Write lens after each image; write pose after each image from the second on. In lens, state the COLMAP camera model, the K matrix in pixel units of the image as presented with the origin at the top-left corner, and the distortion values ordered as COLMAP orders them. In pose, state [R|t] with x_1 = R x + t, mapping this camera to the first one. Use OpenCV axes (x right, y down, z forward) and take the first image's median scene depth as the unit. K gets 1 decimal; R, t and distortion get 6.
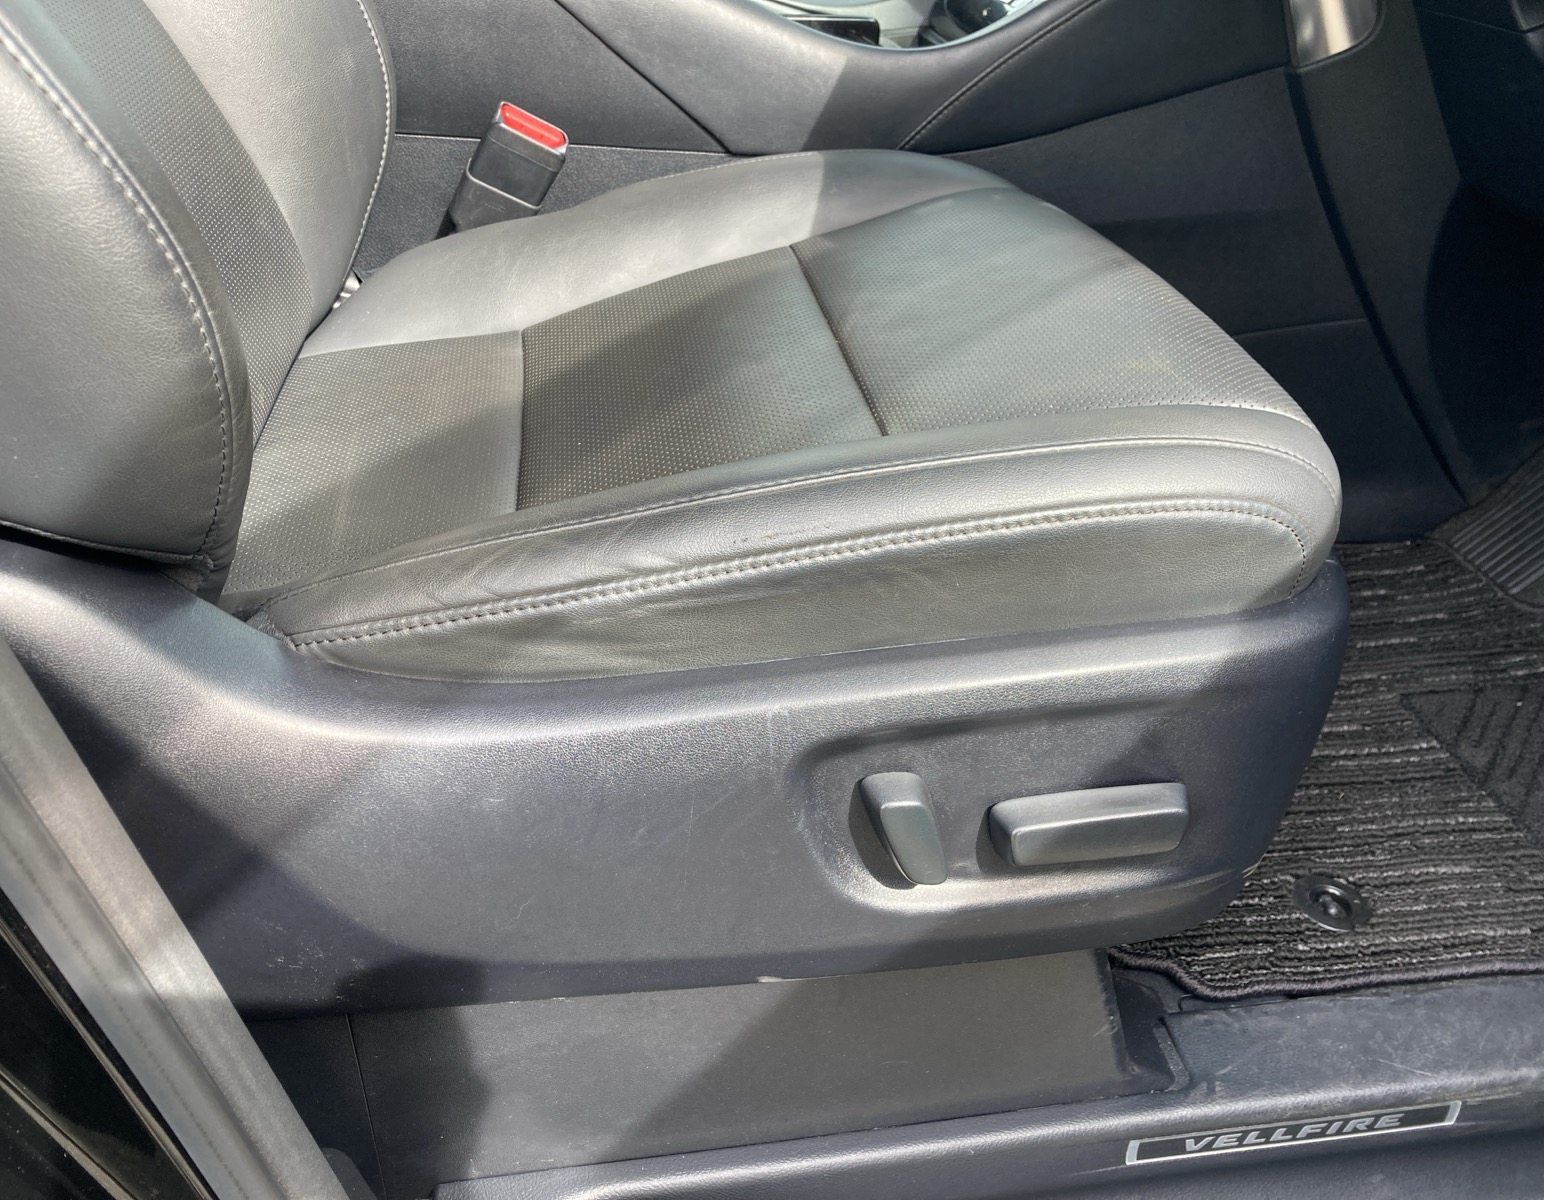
lens RADIAL K [[1314.1, 0, 774.2], [0, 1314.1, 596.3], [0, 0, 1]] dist [0.018000, 0.011031]
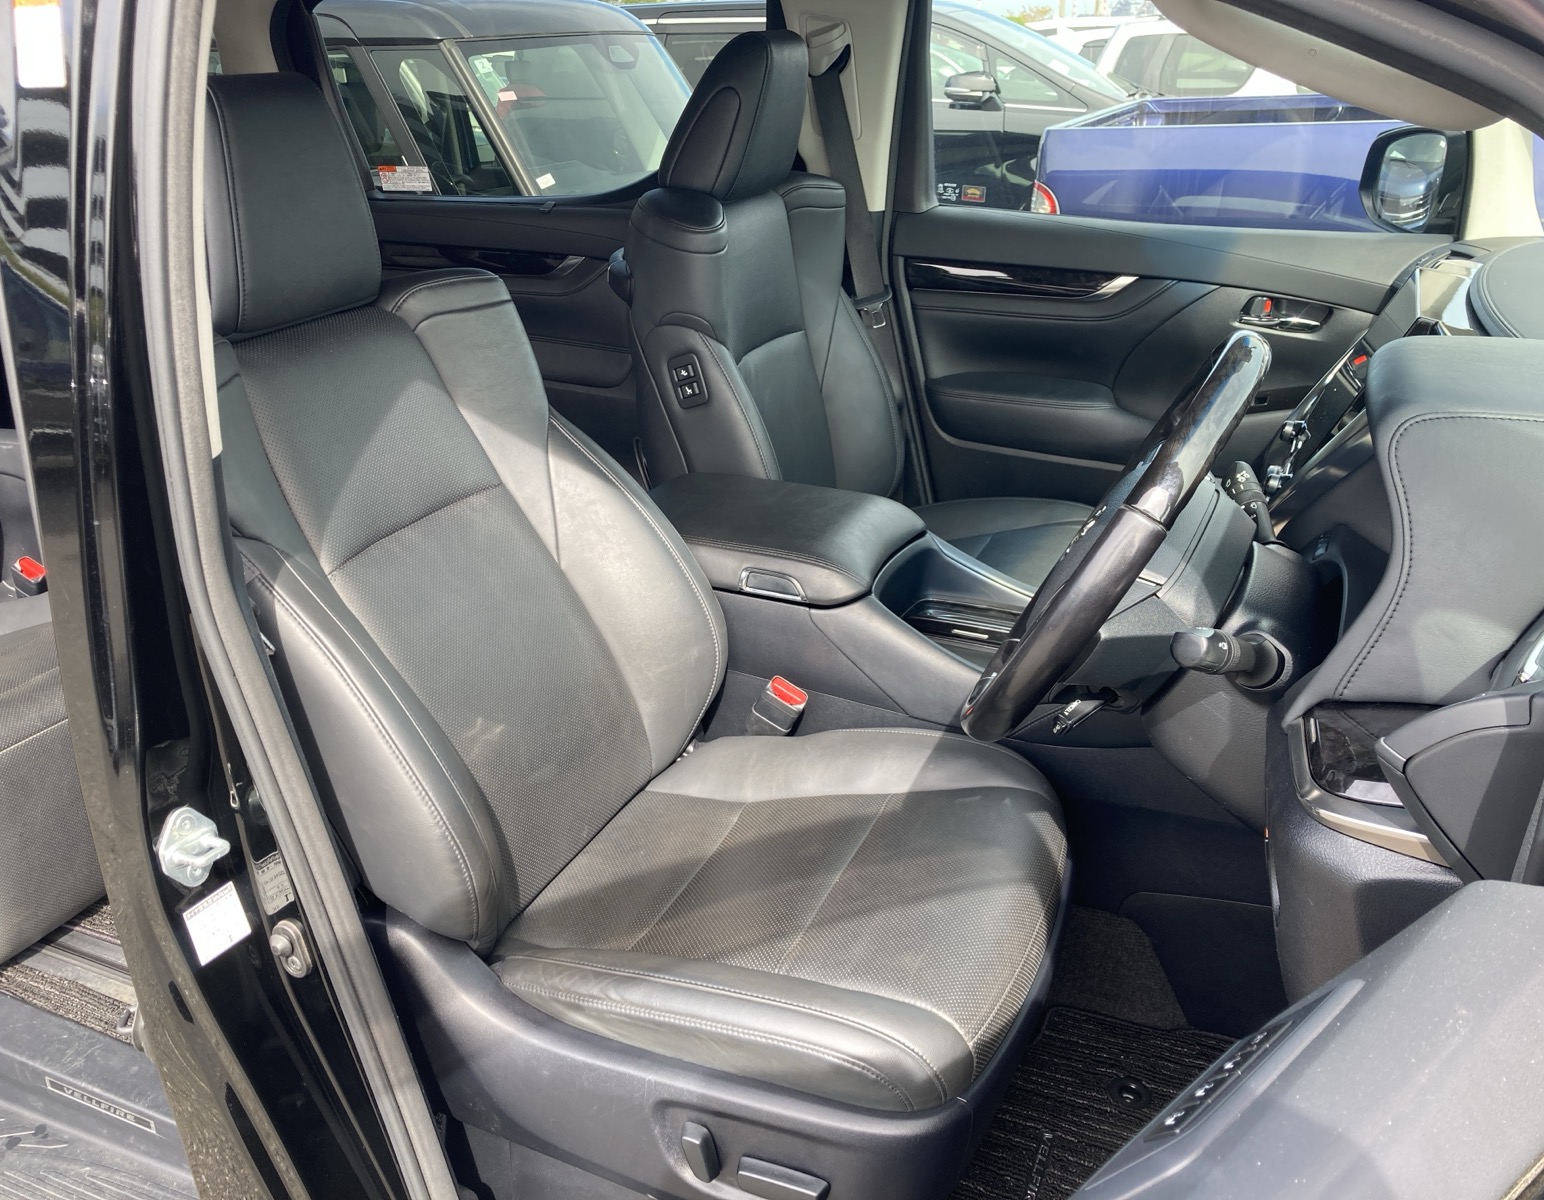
lens RADIAL K [[1314.1, 0, 768.2], [0, 1314.1, 599.0], [0, 0, 1]] dist [0.018000, 0.011031]
pose [[0.847851, 0.180119, -0.498704, 1.045028], [-0.243947, 0.967590, -0.065269, -0.553316], [0.470785, 0.176996, 0.864311, -0.926536]]
